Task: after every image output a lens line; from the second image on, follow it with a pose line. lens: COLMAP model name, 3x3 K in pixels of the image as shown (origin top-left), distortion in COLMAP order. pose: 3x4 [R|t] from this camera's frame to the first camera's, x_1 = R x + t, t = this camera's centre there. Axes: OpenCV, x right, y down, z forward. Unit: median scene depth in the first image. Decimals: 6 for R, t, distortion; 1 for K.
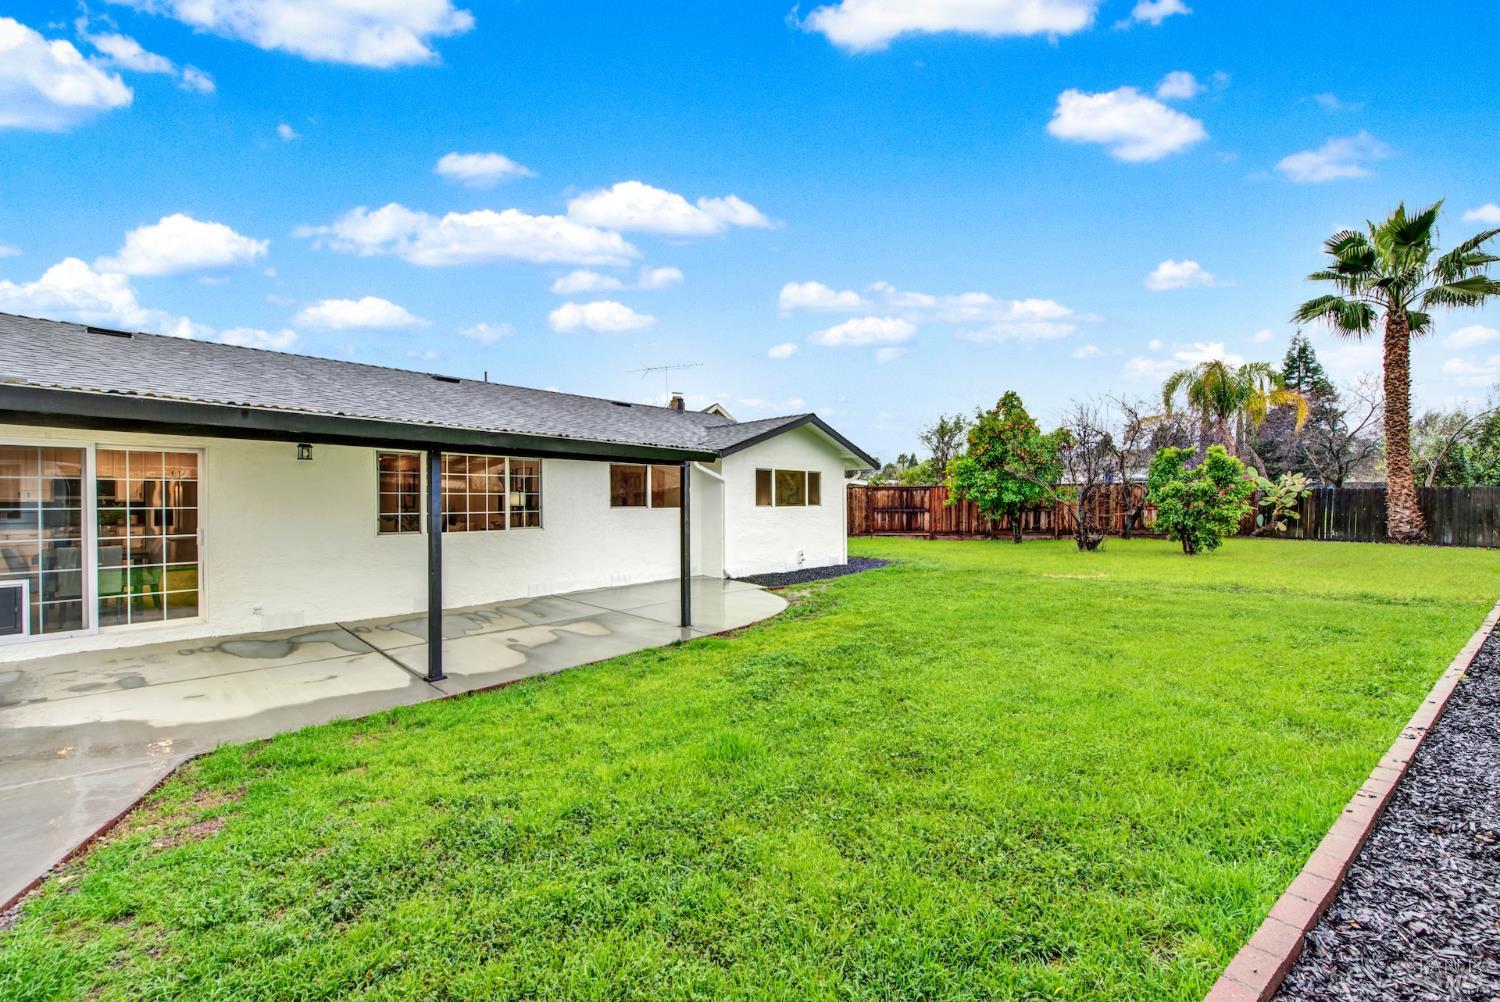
lens RADIAL K [[611.9, 0, 757.0], [0, 611.9, 501.7], [0, 0, 1]] dist [0.002232, -0.002452]
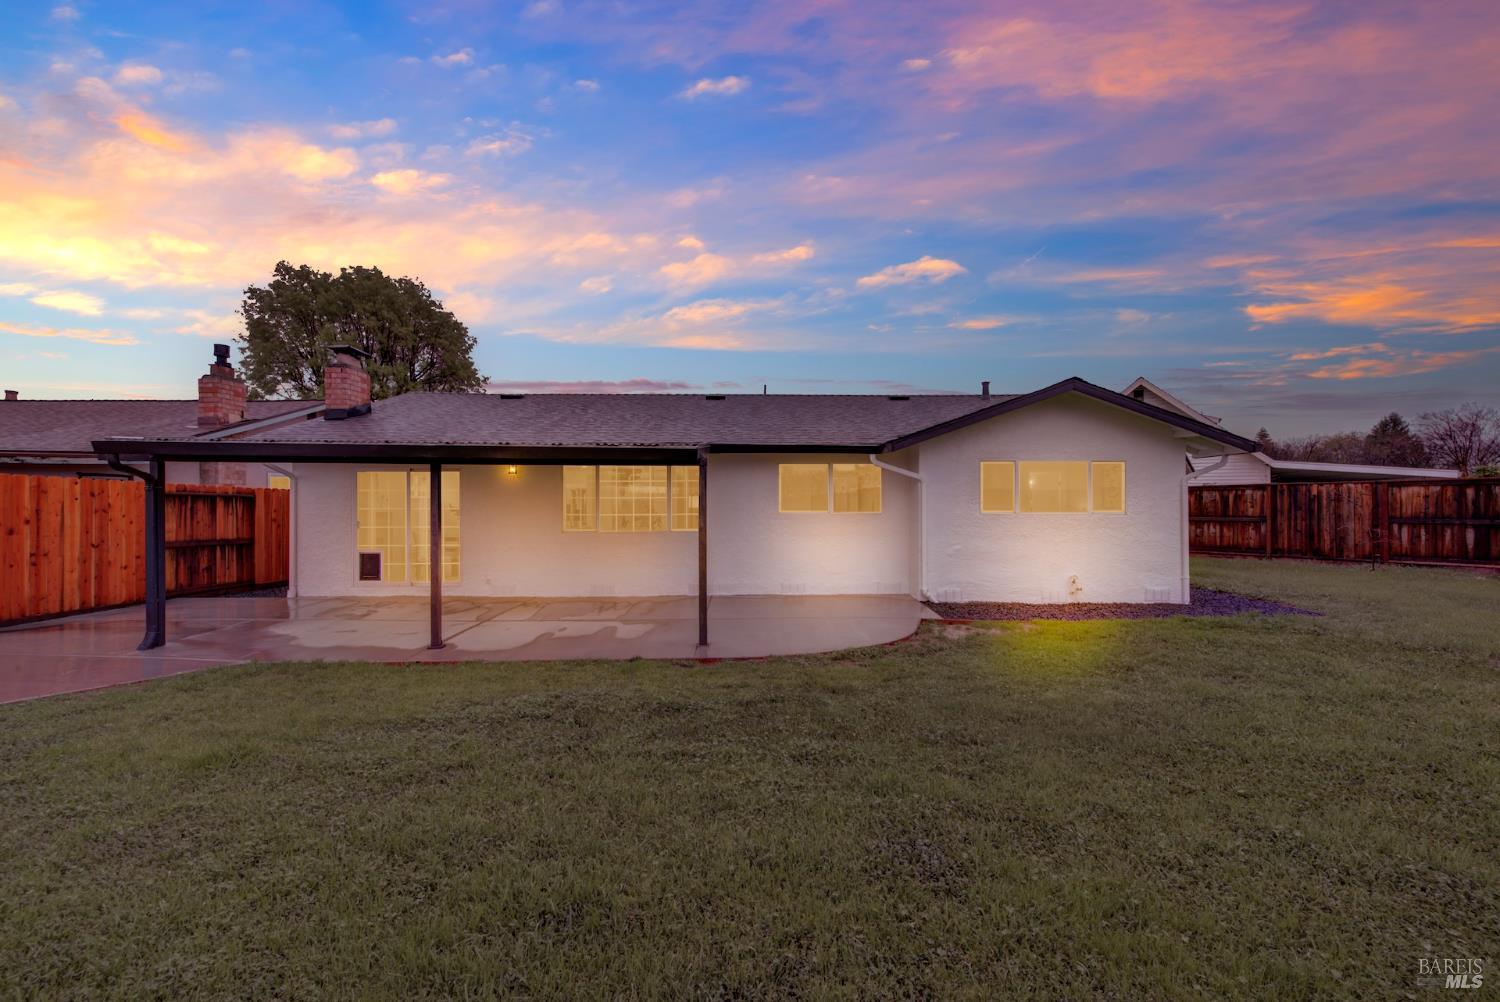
lens RADIAL K [[611.9, 0, 737.7], [0, 611.9, 503.3], [0, 0, 1]] dist [0.002232, -0.002452]
pose [[0.684870, -0.002462, -0.728661, 0.292021], [-0.001355, 0.999988, -0.004652, 0.001338], [0.728664, 0.004174, 0.684859, 0.216936]]
